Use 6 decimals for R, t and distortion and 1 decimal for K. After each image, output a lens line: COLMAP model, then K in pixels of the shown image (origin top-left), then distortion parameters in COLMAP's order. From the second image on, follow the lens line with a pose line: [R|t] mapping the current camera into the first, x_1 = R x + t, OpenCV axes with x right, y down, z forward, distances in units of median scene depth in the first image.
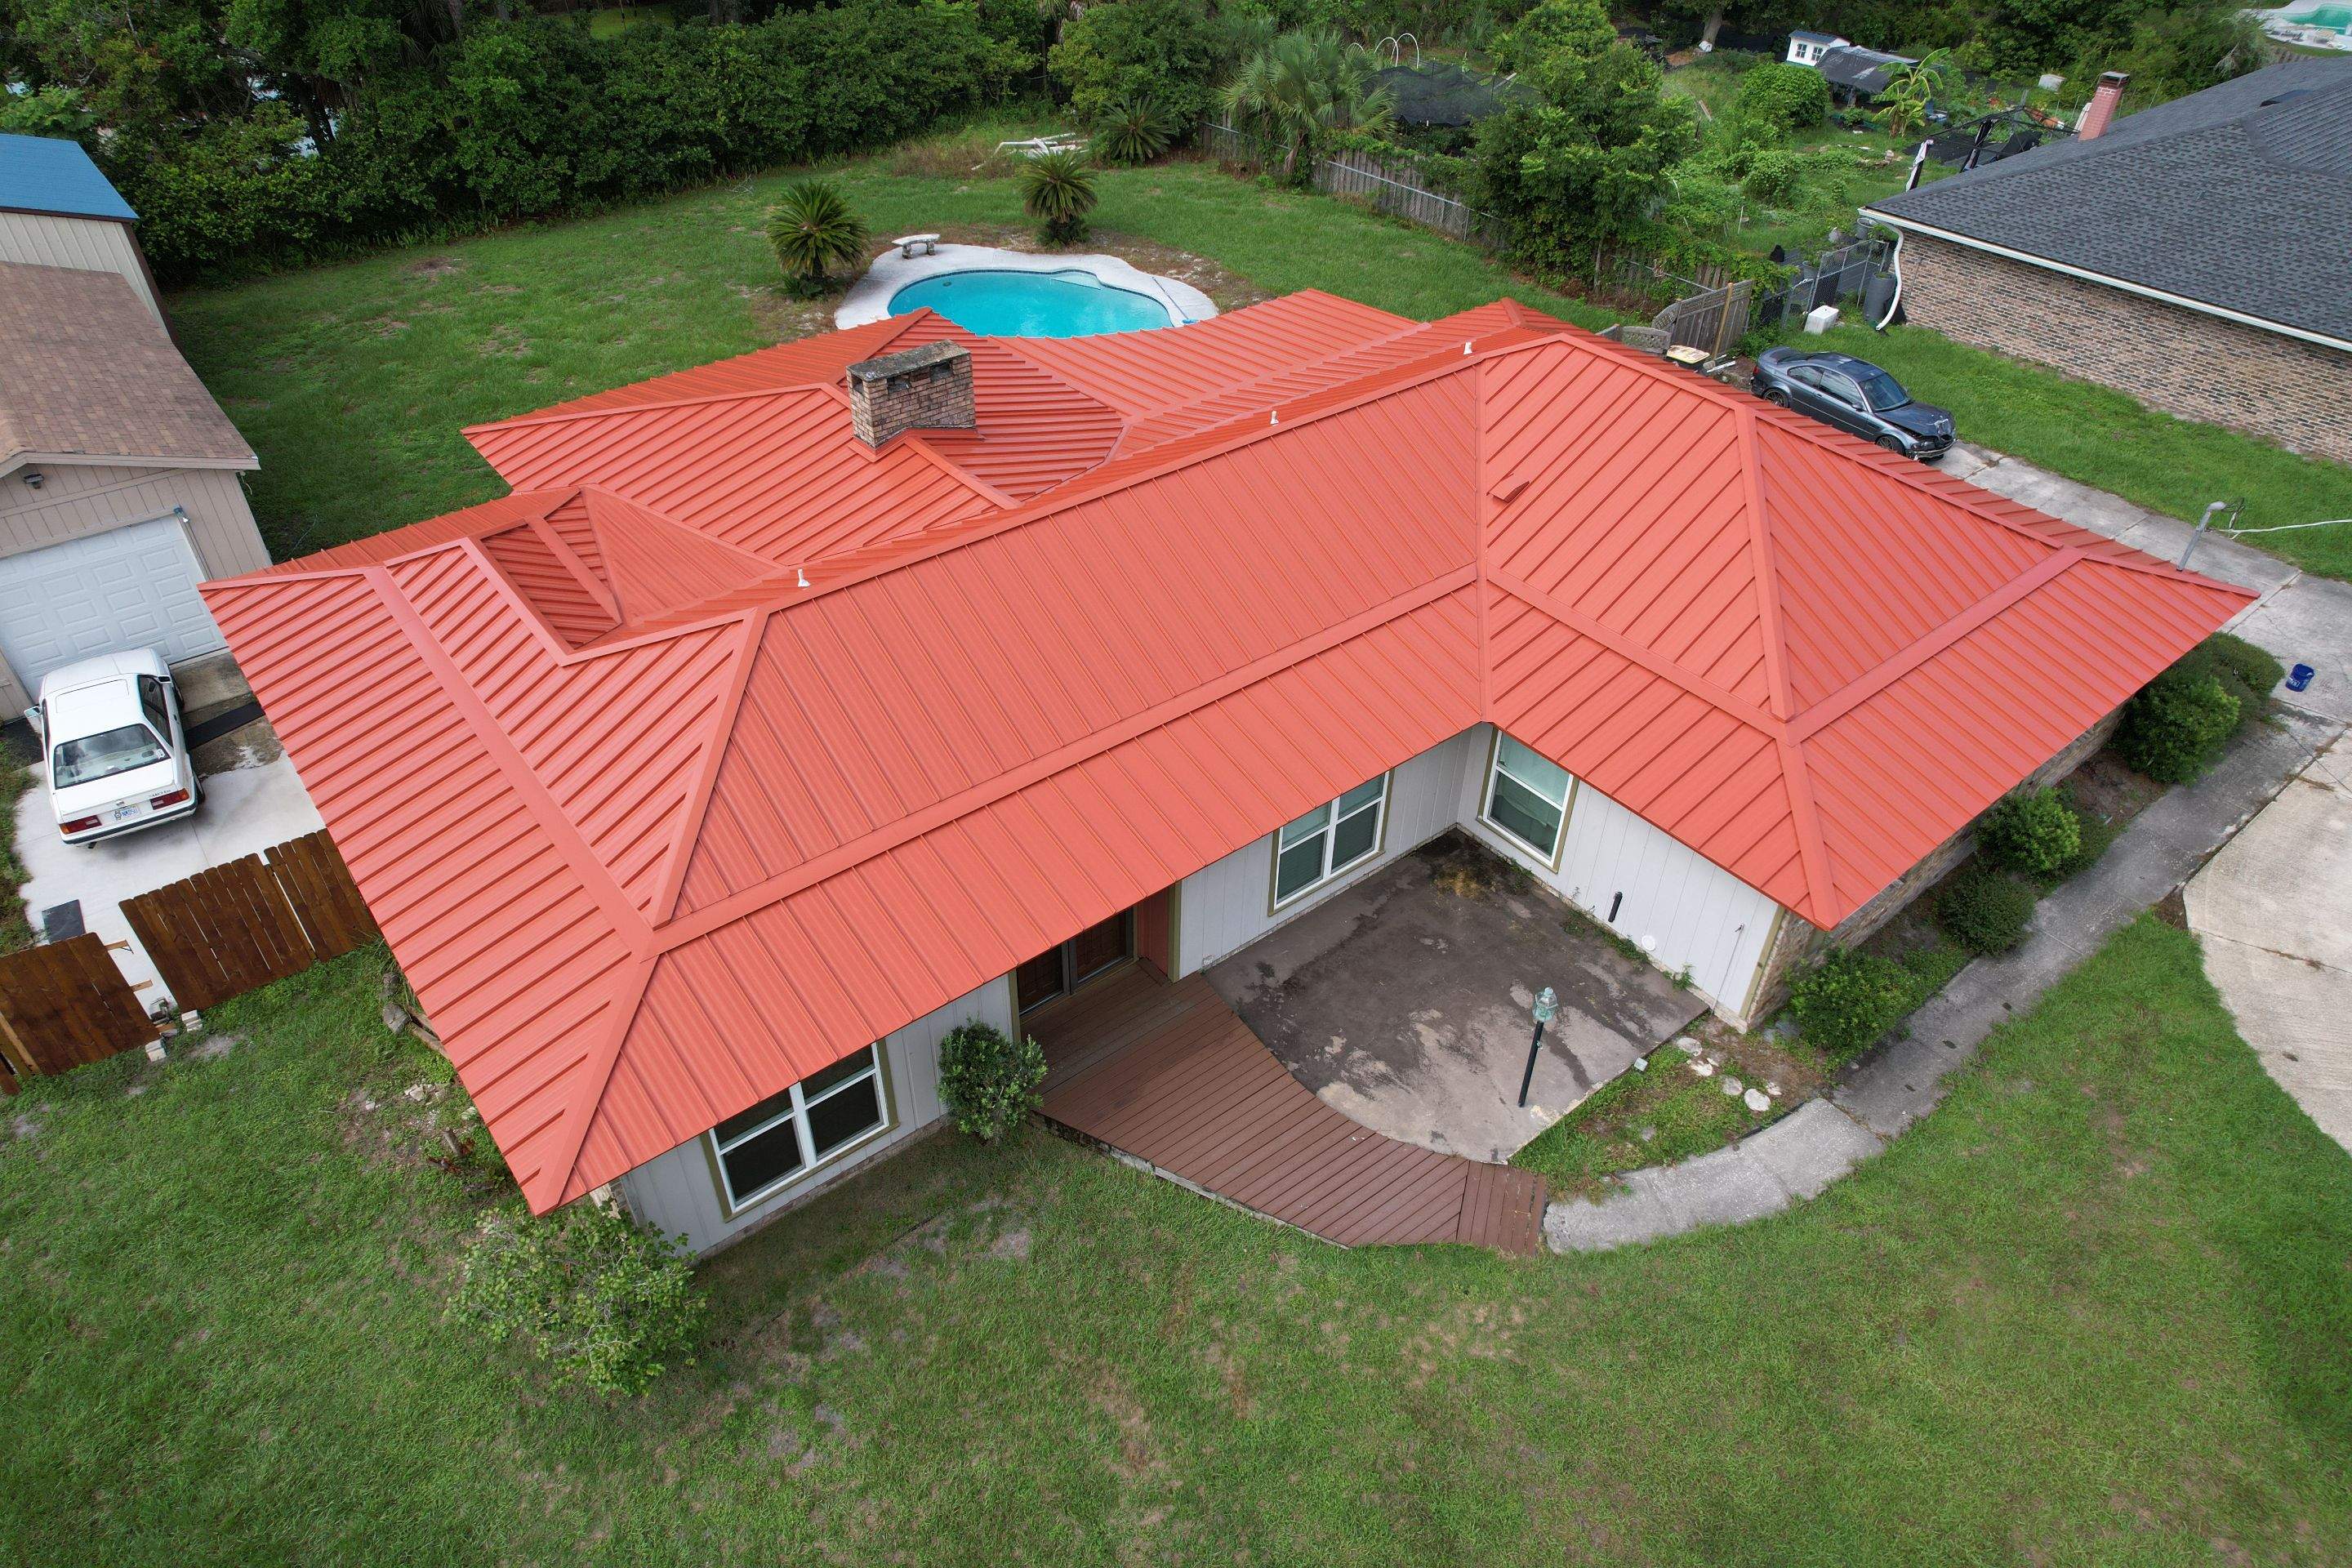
lens RADIAL K [[1505.1, 0, 1168.6], [0, 1505.1, 788.2], [0, 0, 1]] dist [-0.068980, 0.060150]
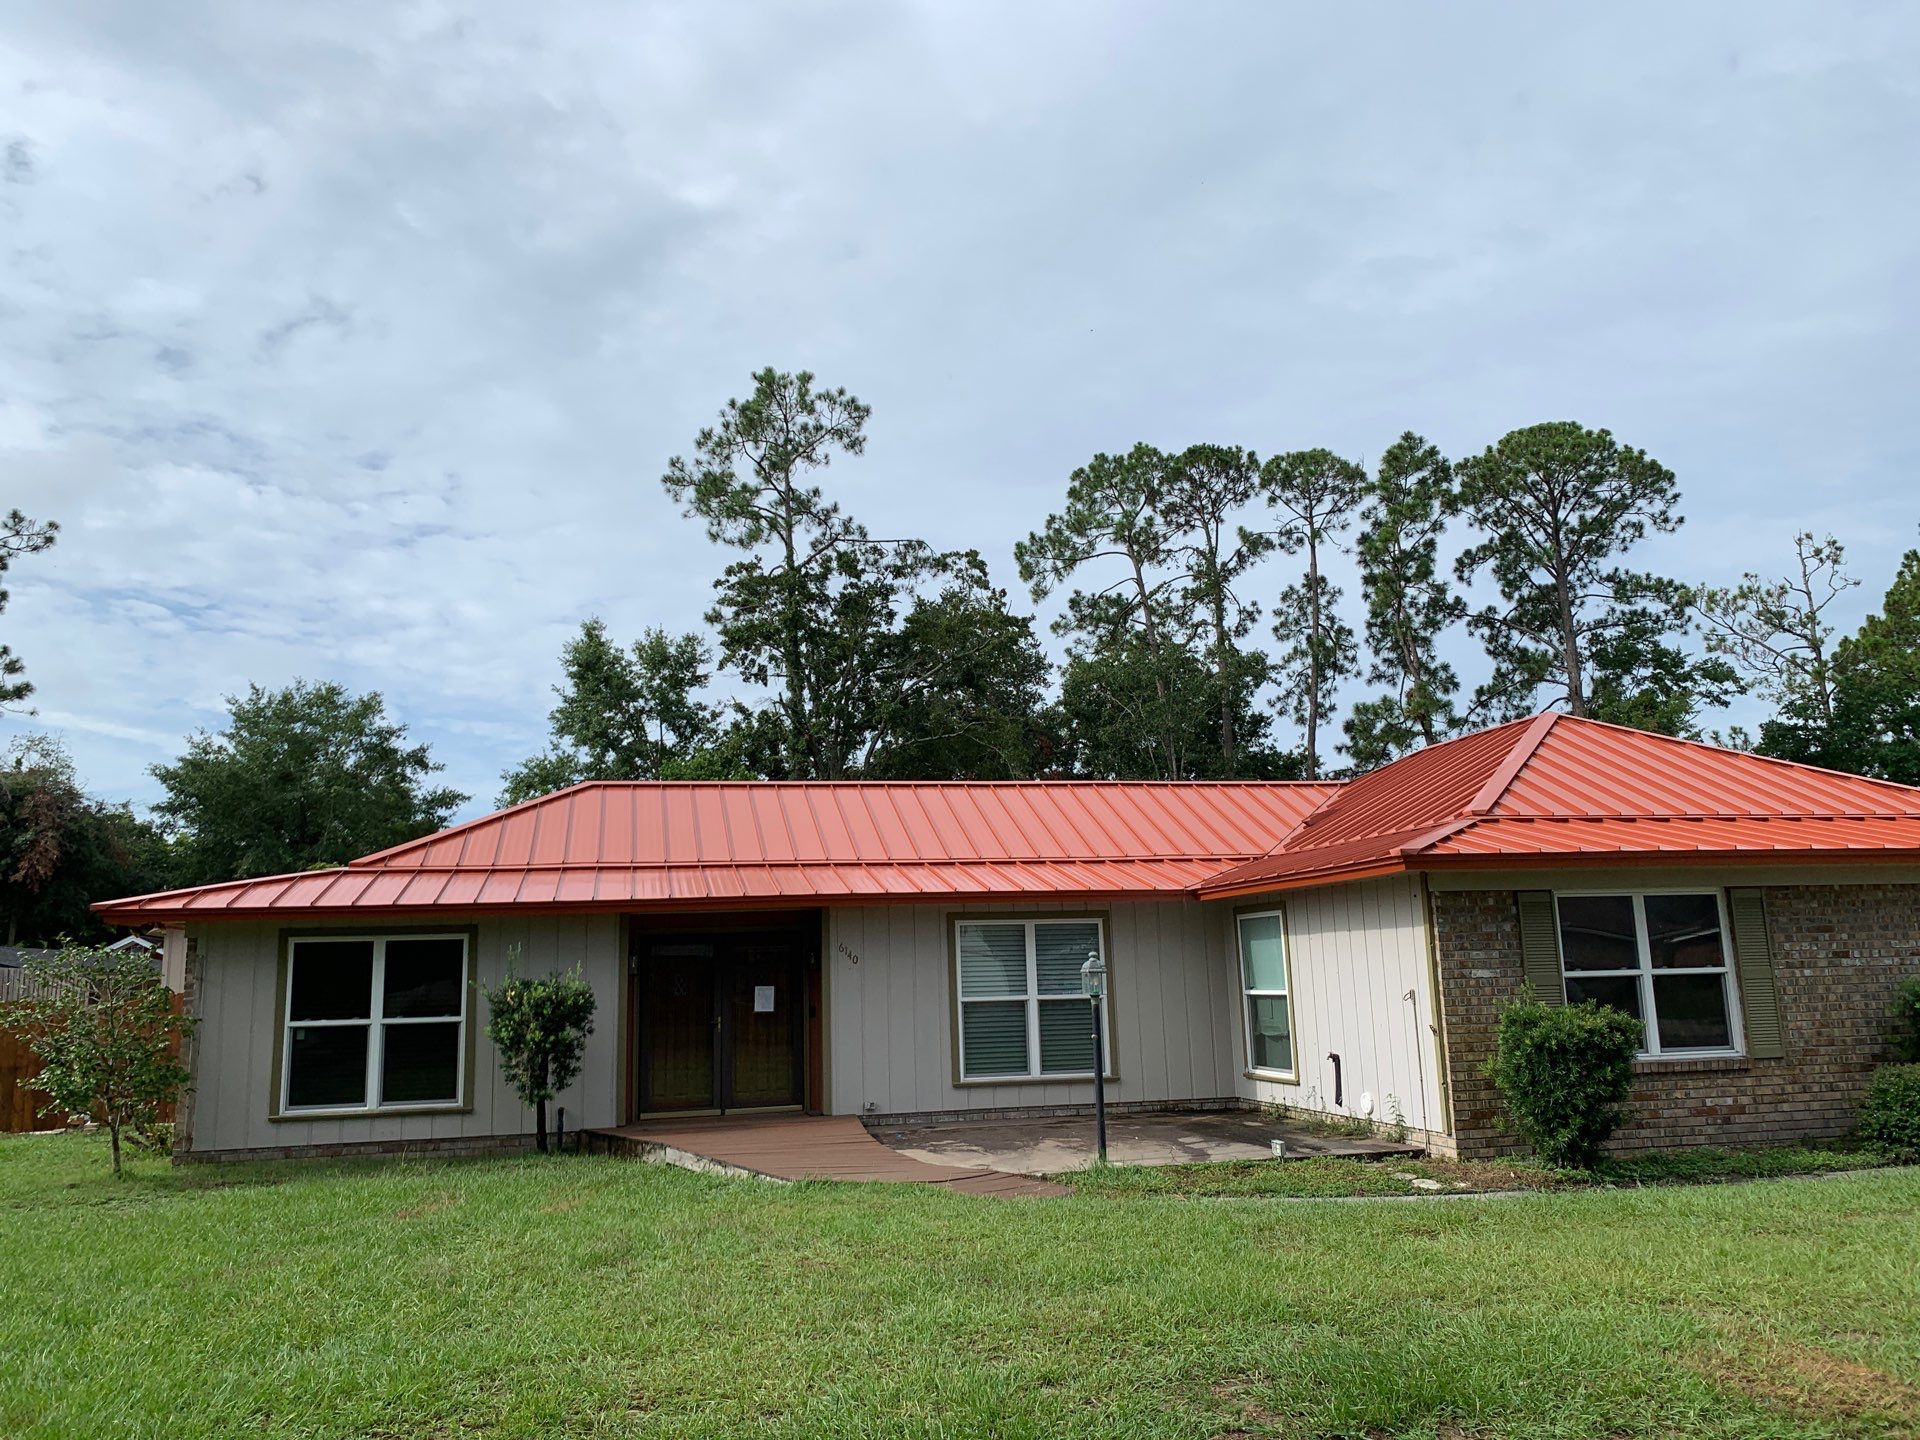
lens RADIAL K [[1472.3, 0, 942.5], [0, 1472.3, 714.4], [0, 0, 1]] dist [0.049398, -0.054912]
pose [[0.898169, -0.119135, -0.423201, 0.479916], [-0.235386, 0.682696, -0.691751, 0.568574], [0.371329, 0.720925, 0.585134, 0.294889]]
